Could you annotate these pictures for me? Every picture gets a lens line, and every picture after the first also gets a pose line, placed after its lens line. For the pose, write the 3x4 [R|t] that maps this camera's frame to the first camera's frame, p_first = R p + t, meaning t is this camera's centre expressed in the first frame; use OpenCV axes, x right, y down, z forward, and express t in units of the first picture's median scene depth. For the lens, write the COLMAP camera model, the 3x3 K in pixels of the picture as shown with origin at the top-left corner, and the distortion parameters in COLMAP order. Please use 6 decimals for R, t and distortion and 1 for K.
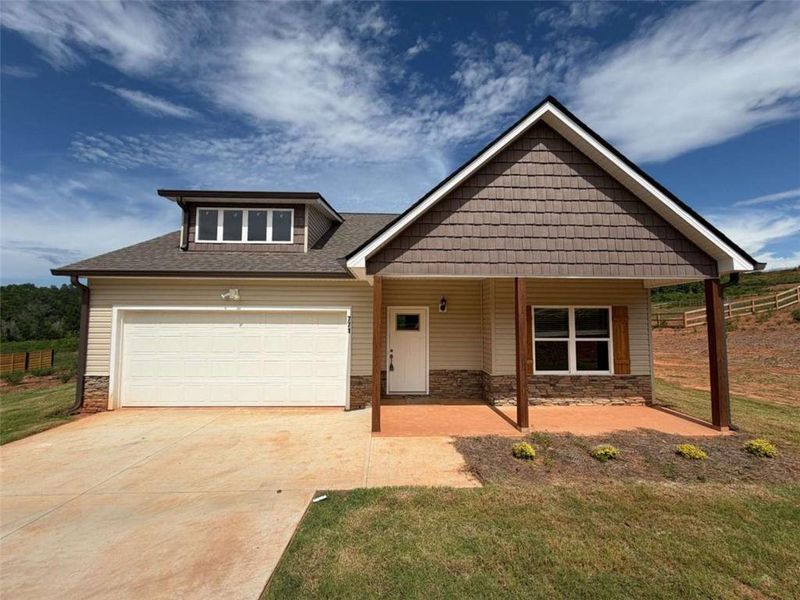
lens RADIAL K [[317.9, 0, 397.6], [0, 317.9, 301.7], [0, 0, 1]] dist [-0.000334, 0.000256]
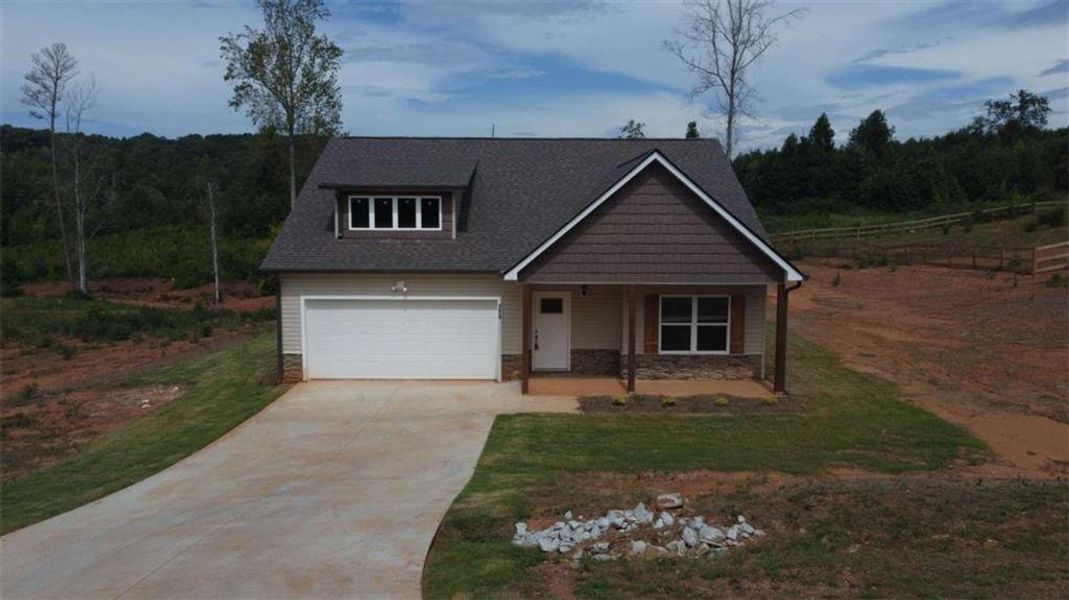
lens RADIAL K [[813.0, 0, 534.5], [0, 813.0, 300.0], [0, 0, 1]] dist [0.003403, -0.003550]
pose [[0.999775, 0.002910, -0.021022, 0.036697], [0.000678, 0.985673, 0.168667, -0.467214], [0.021211, -0.168643, 0.985449, -1.907476]]
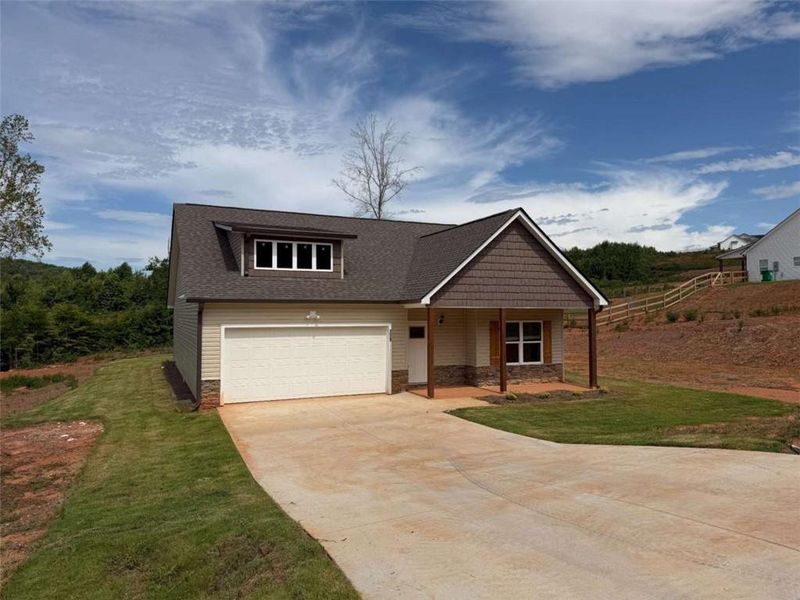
lens RADIAL K [[558.2, 0, 400.0], [0, 558.2, 300.0], [0, 0, 1]] dist [0.100123, -0.137417]
pose [[0.923614, 0.005250, 0.383288, -1.070827], [-0.018243, 0.999375, 0.030271, -0.163464], [-0.382890, -0.034951, 0.923133, -1.323197]]
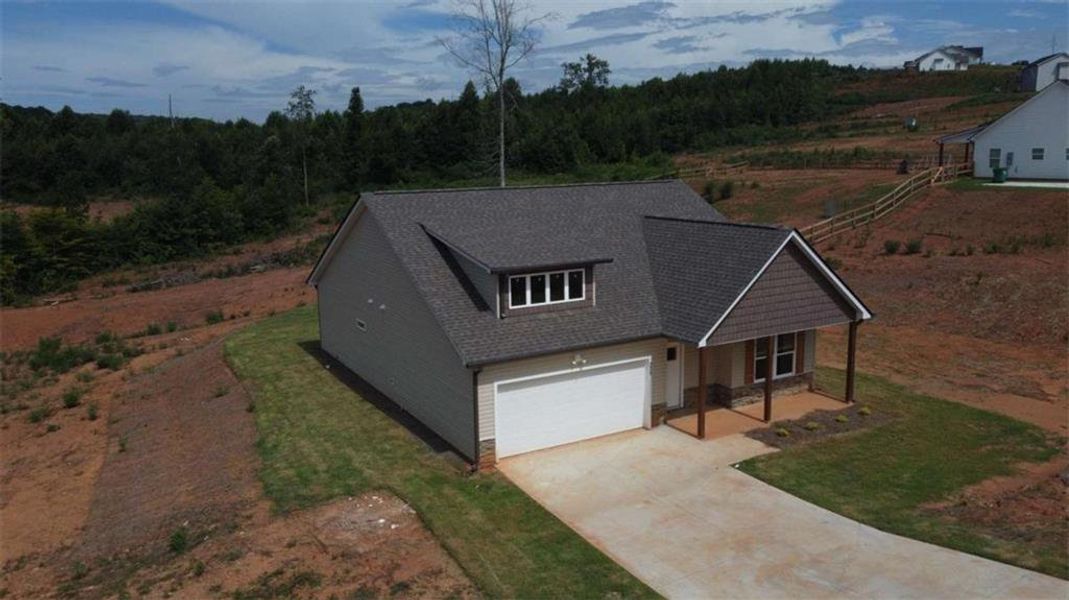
lens RADIAL K [[813.0, 0, 534.5], [0, 813.0, 300.0], [0, 0, 1]] dist [0.003403, -0.003550]
pose [[0.883554, -0.103802, 0.456680, -2.070690], [-0.006202, 0.972449, 0.233034, -0.977471], [-0.468288, -0.208730, 0.858568, -1.594421]]
